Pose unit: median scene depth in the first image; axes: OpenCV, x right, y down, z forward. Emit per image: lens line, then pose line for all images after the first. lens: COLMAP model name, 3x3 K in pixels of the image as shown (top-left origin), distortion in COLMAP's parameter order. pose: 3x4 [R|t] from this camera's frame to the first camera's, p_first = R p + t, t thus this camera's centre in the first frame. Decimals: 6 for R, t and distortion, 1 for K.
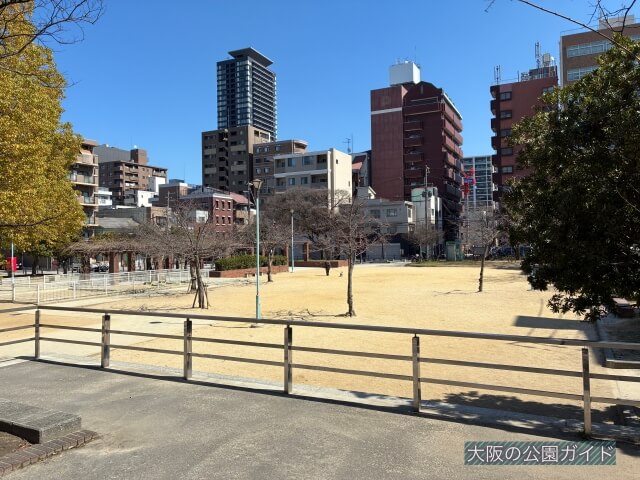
lens RADIAL K [[501.7, 0, 320.0], [0, 501.7, 240.0], [0, 0, 1]] dist [-0.003043, -0.001917]
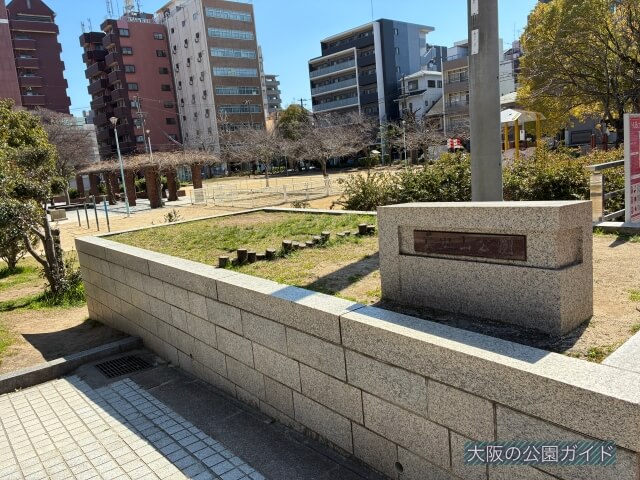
lens RADIAL K [[486.6, 0, 320.0], [0, 486.6, 240.0], [0, 0, 1]] dist [0.058636, -0.064483]
pose [[0.407597, -0.170882, 0.897031, -0.437670], [0.077038, 0.985268, 0.152686, 0.017849], [-0.909907, 0.006871, 0.414756, 0.175184]]
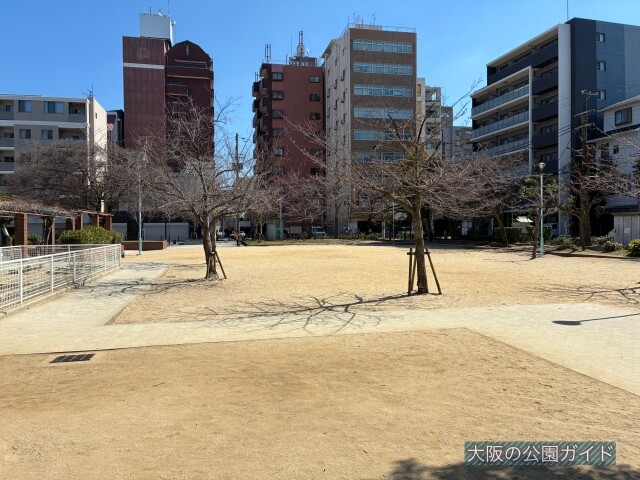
lens RADIAL K [[486.6, 0, 320.0], [0, 486.6, 240.0], [0, 0, 1]] dist [0.058636, -0.064483]
pose [[0.778343, -0.002228, 0.627835, -0.158949], [-0.009326, 0.999842, 0.015111, 0.018976], [-0.627770, -0.017616, 0.778199, 0.174175]]
